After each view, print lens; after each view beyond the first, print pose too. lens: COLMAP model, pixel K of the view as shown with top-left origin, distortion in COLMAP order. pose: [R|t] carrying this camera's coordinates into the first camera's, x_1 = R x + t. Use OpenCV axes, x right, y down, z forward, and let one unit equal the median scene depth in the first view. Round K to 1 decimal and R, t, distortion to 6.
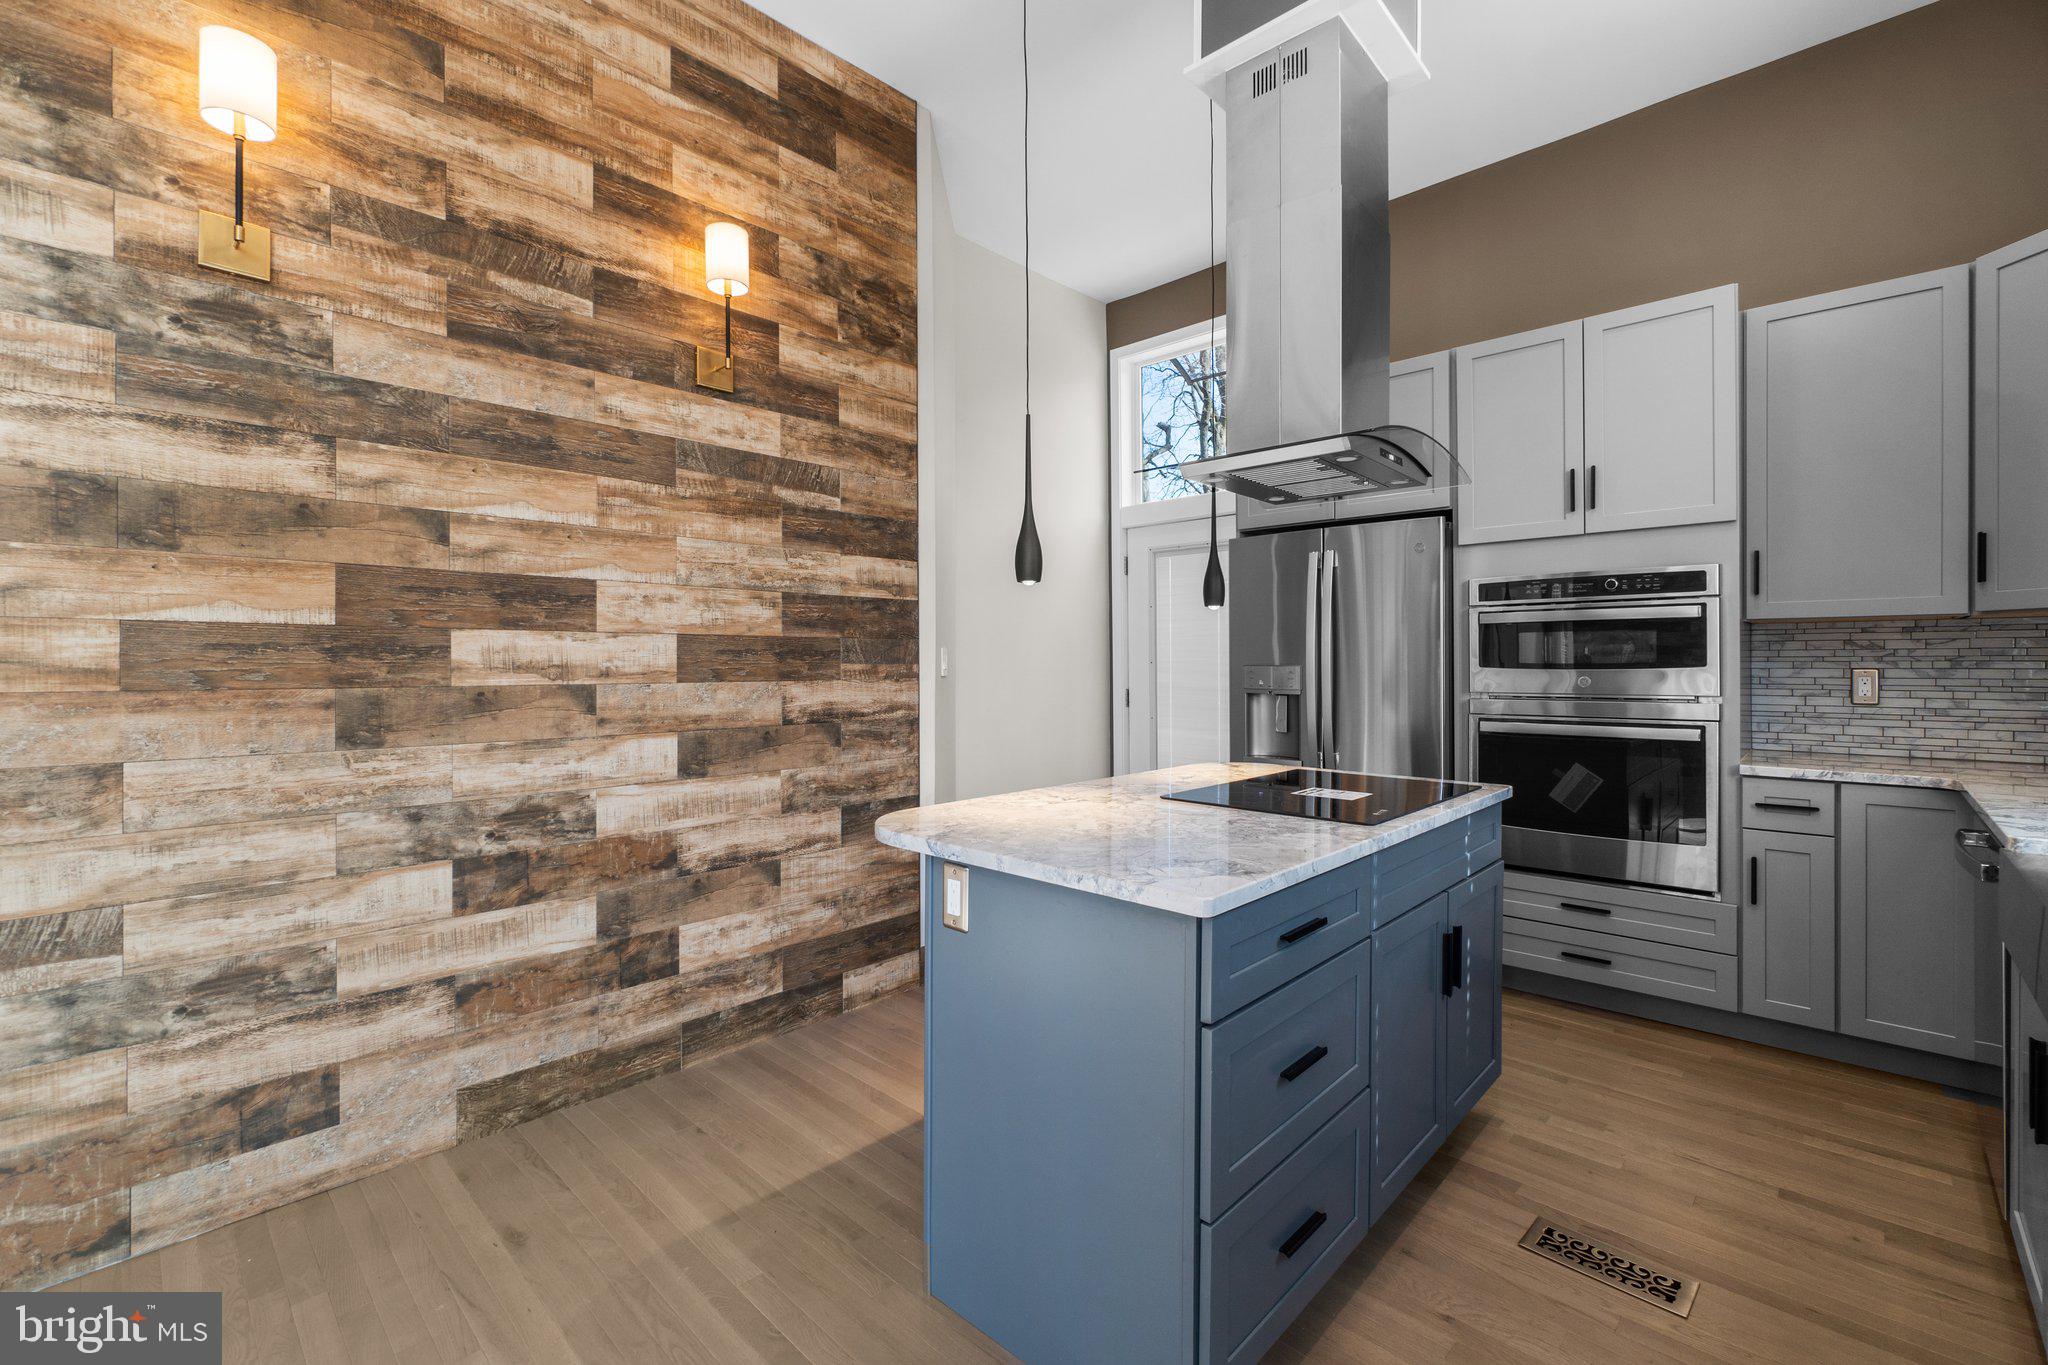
lens RADIAL K [[891.0, 0, 1015.8], [0, 891.0, 664.1], [0, 0, 1]] dist [-0.005245, 0.001178]
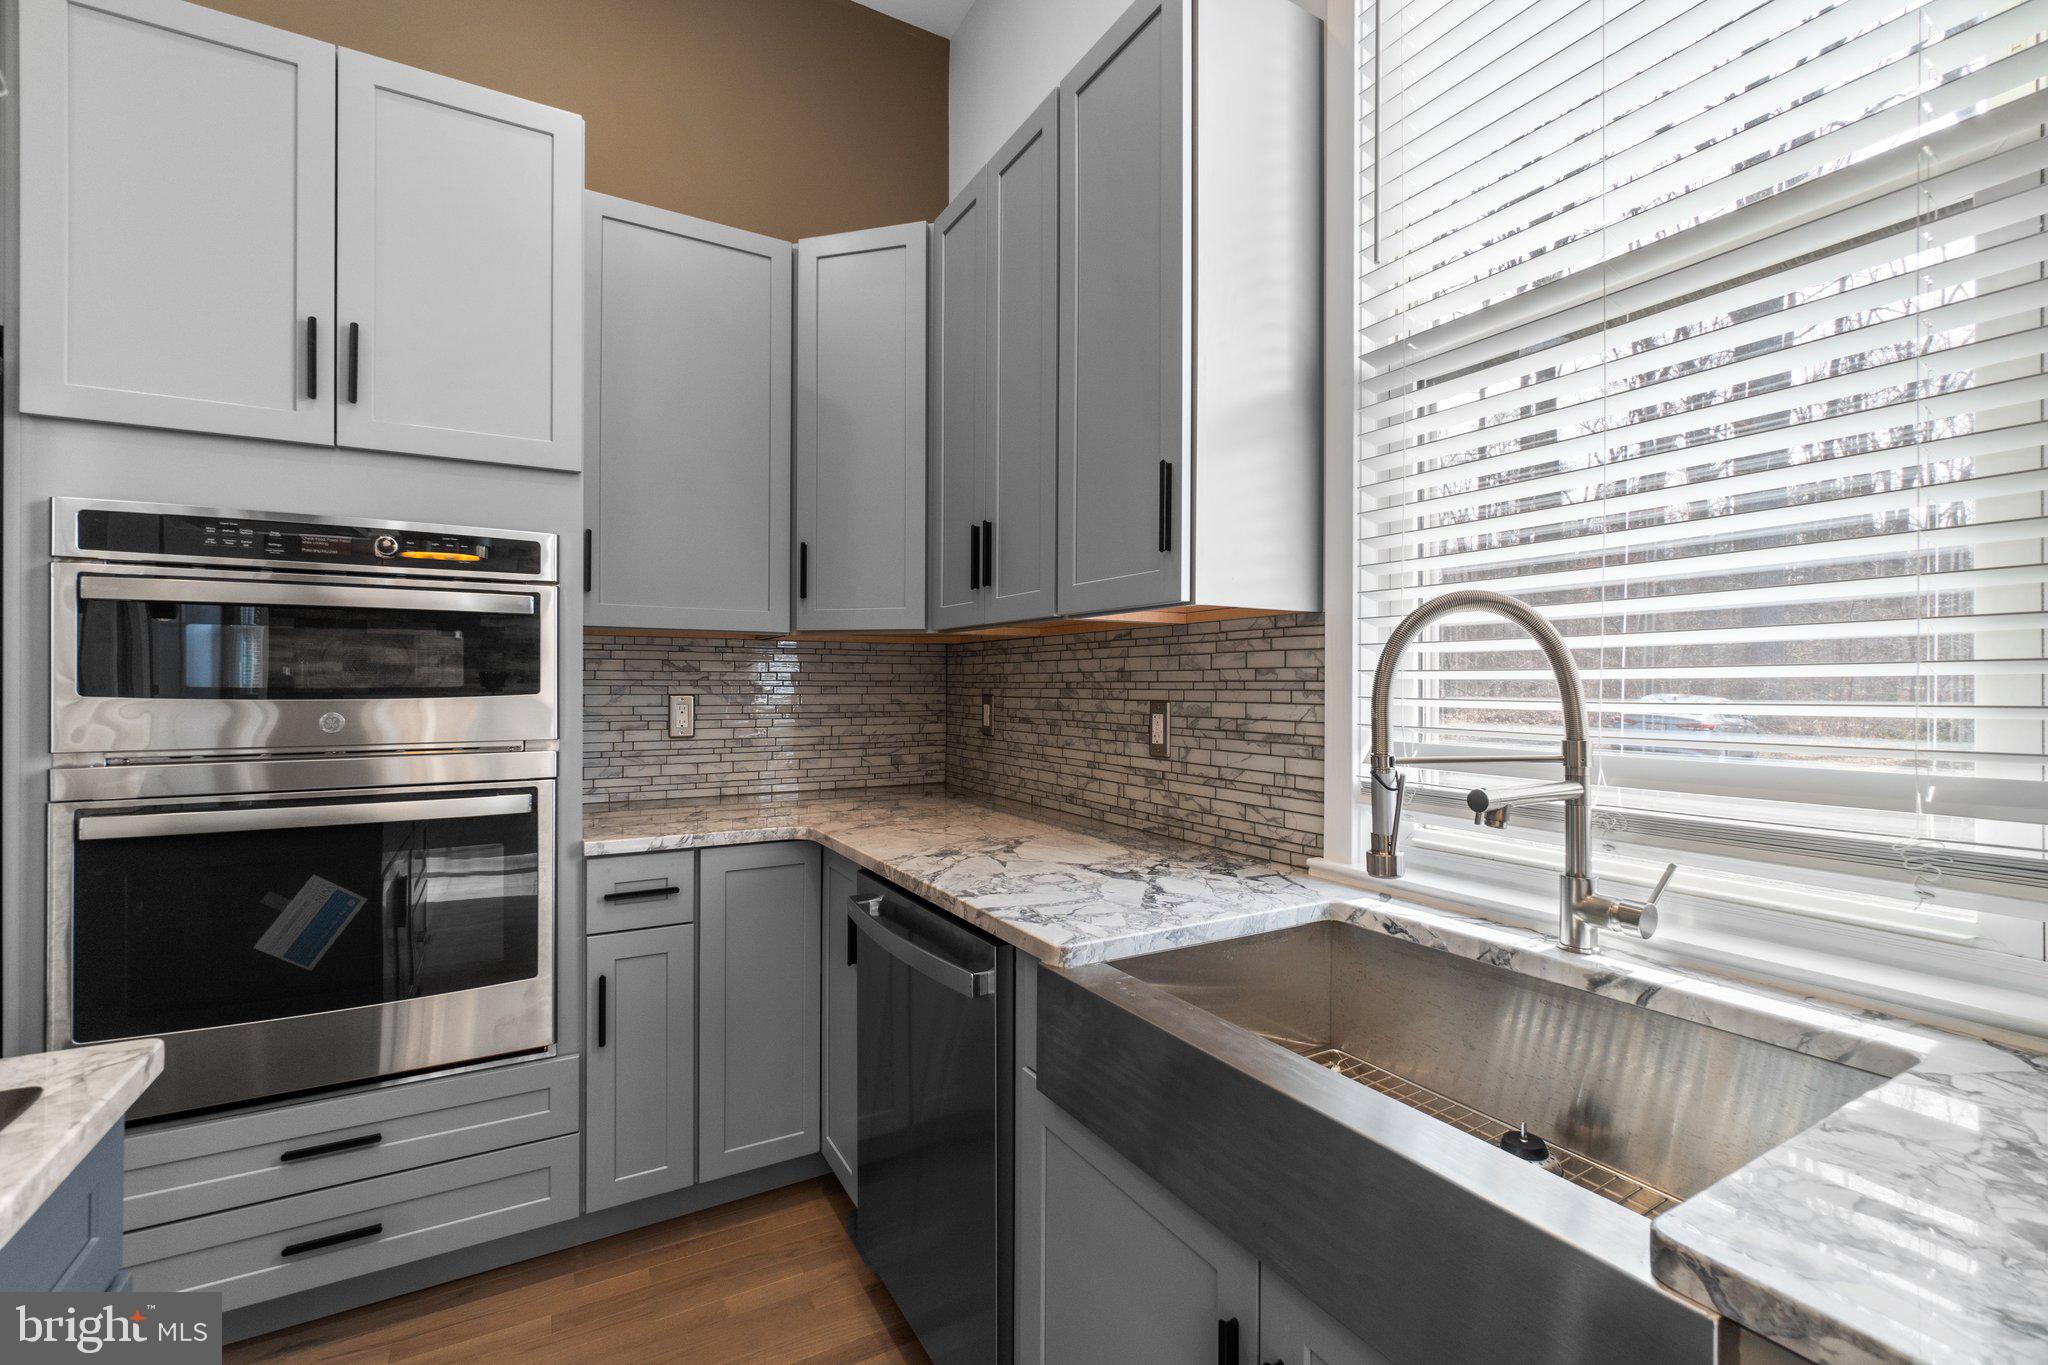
lens RADIAL K [[891.1, 0, 1018.6], [0, 891.1, 680.8], [0, 0, 1]] dist [-0.001807, 0.000553]
pose [[0.291123, 0.008267, 0.956650, 0.266692], [0.000692, 0.999961, -0.008852, -0.000132], [-0.956685, 0.003239, 0.291106, 0.484428]]
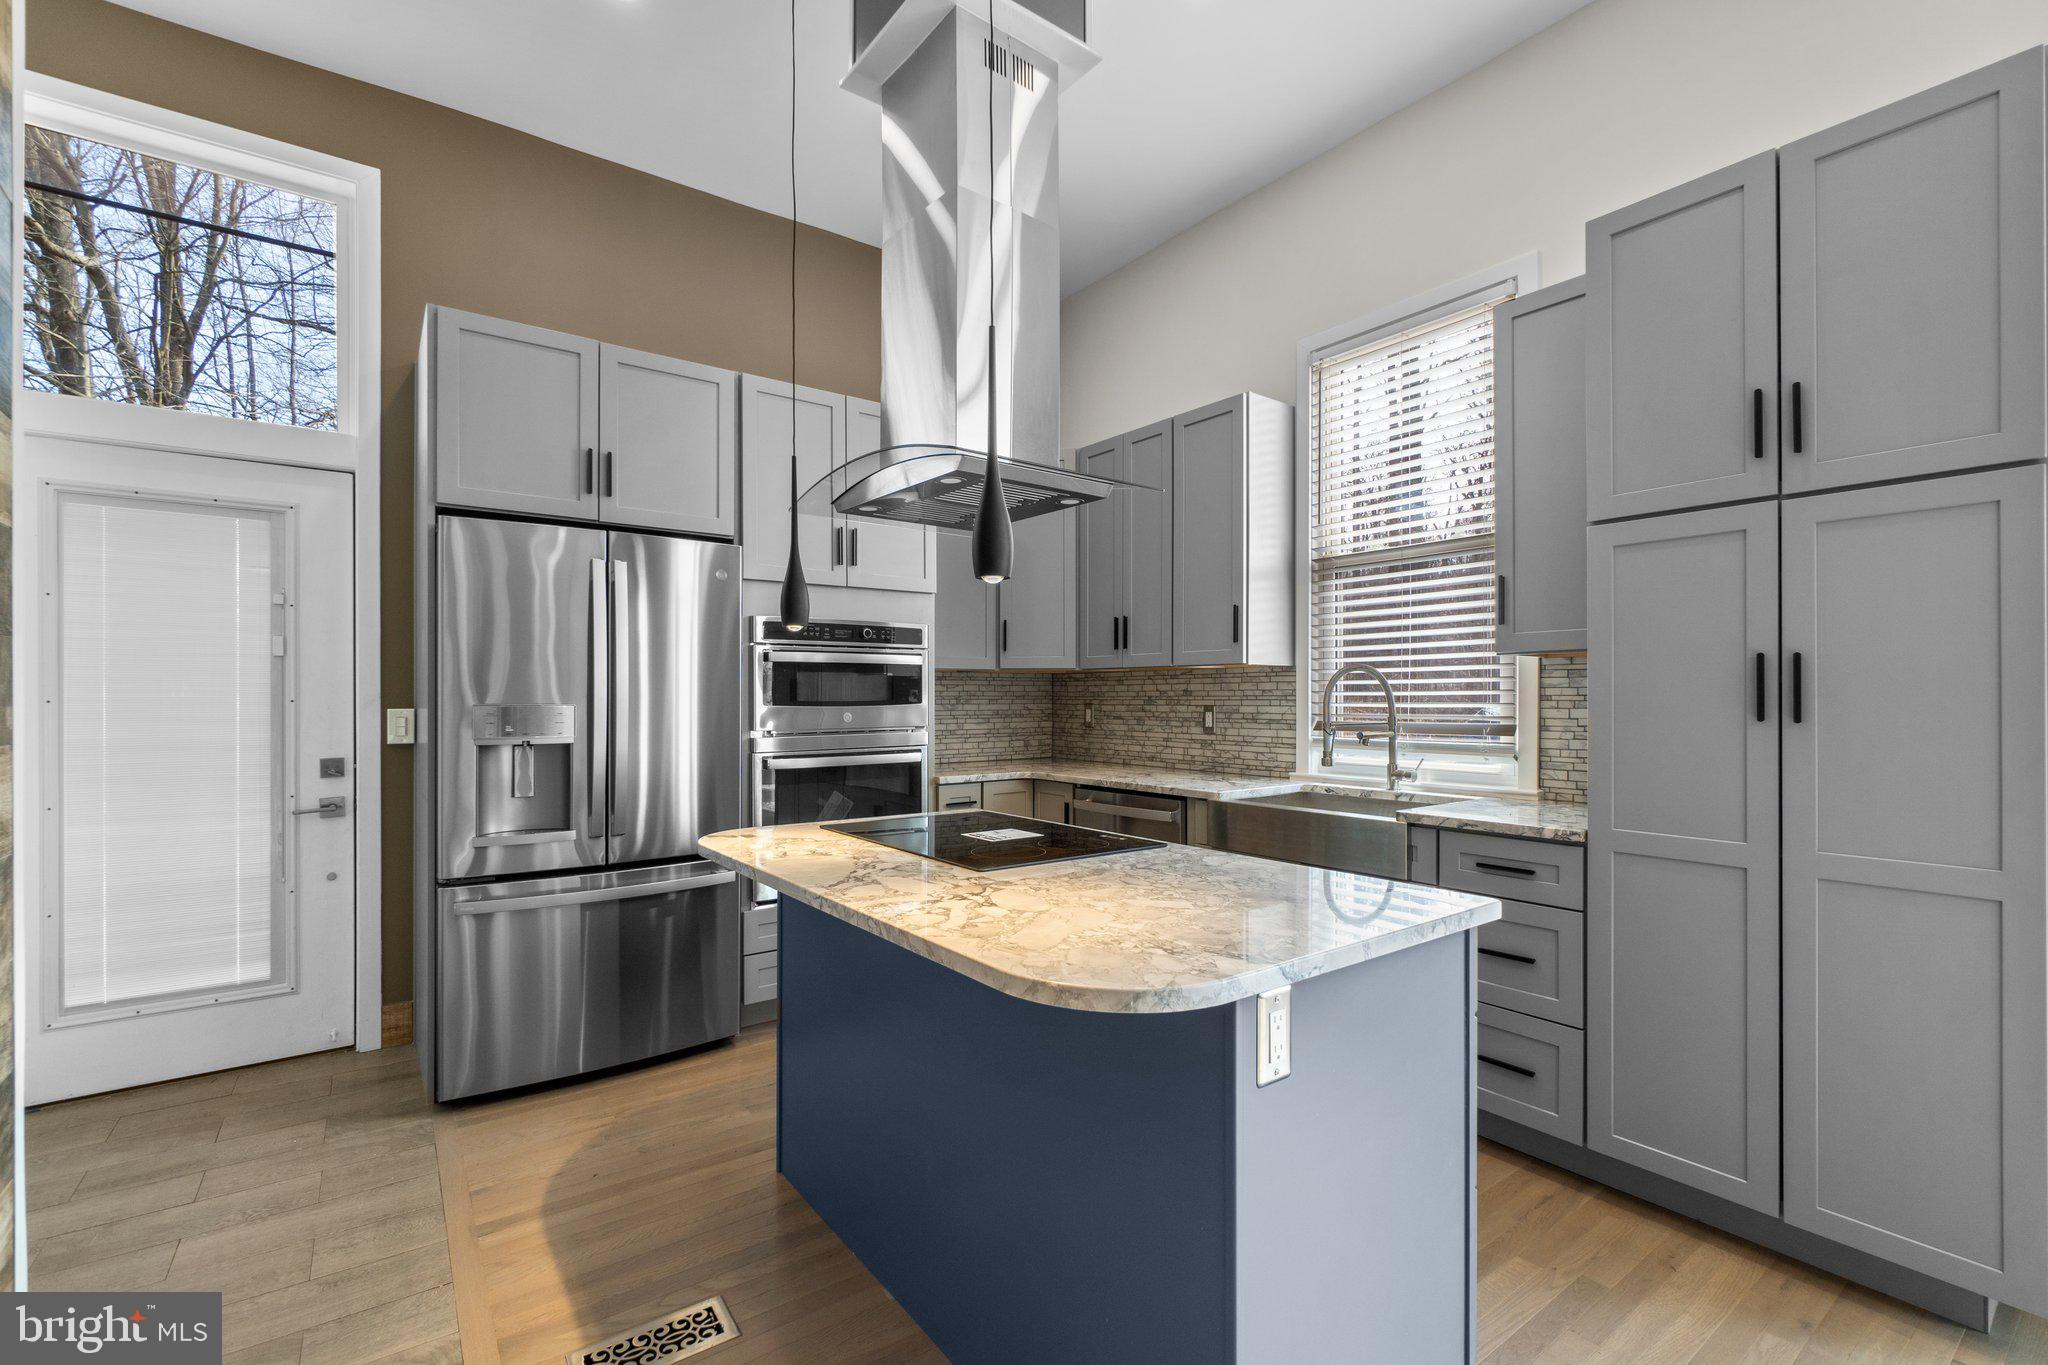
lens RADIAL K [[895.0, 0, 1023.9], [0, 895.0, 697.0], [0, 0, 1]] dist [-0.003856, -0.000249]
pose [[0.167565, 0.002762, 0.985857, -0.474057], [0.005809, 0.999976, -0.003789, -0.000530], [-0.985844, 0.006361, 0.167545, 0.631986]]
